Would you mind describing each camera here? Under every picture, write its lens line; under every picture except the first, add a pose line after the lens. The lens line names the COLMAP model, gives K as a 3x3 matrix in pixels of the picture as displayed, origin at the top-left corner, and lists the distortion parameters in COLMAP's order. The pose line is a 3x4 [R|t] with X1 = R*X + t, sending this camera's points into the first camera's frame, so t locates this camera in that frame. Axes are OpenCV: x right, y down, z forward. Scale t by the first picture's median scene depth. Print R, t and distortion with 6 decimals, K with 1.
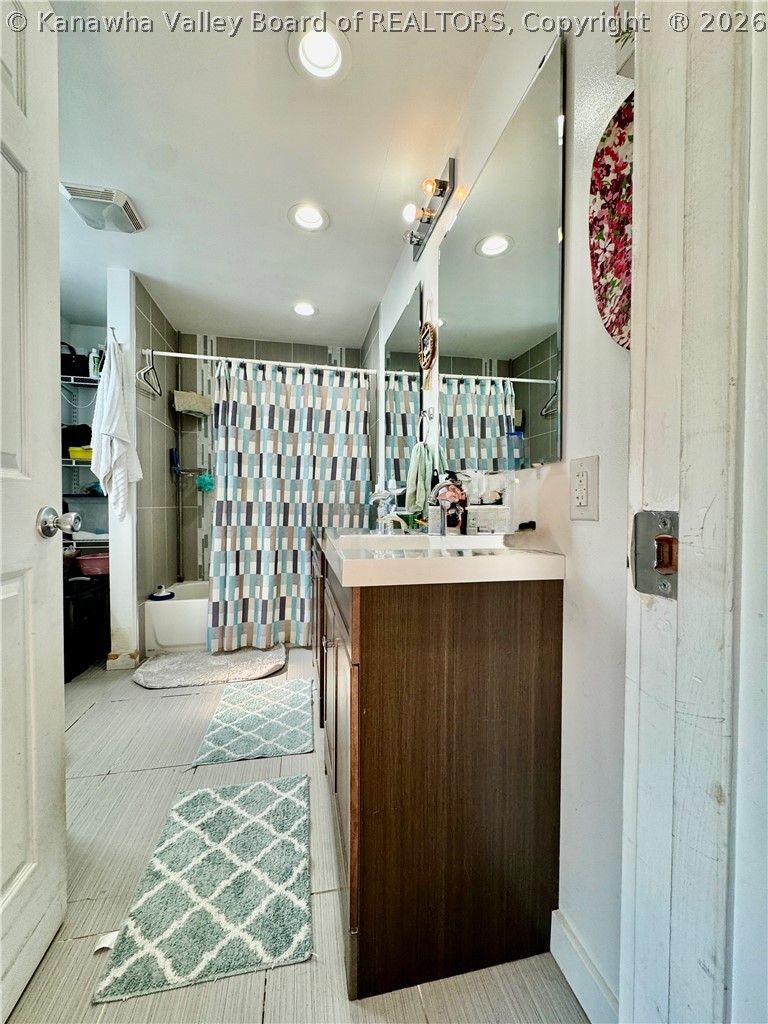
lens RADIAL K [[409.4, 0, 384.0], [0, 409.4, 512.0], [0, 0, 1]] dist [-0.001448, -0.000106]
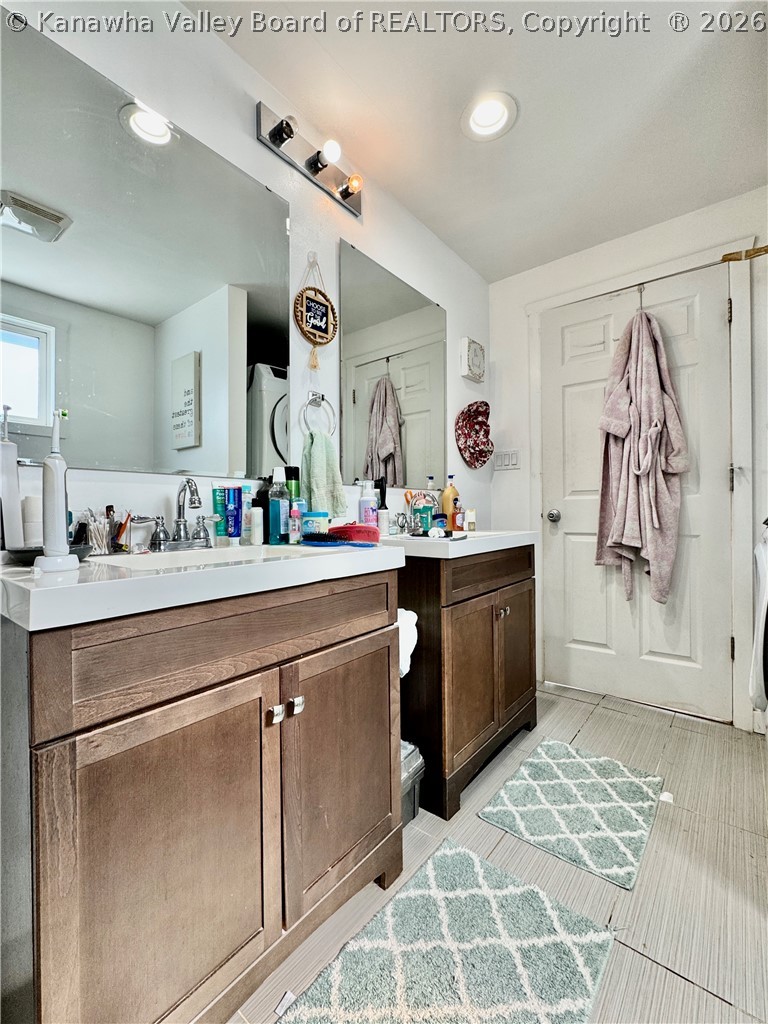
lens RADIAL K [[409.4, 0, 384.0], [0, 409.4, 512.0], [0, 0, 1]] dist [-0.001448, -0.000106]
pose [[-0.608461, -0.001494, 0.793582, -0.799777], [0.018452, 0.999701, 0.016029, -0.038029], [-0.793369, 0.024396, -0.608252, 1.756127]]
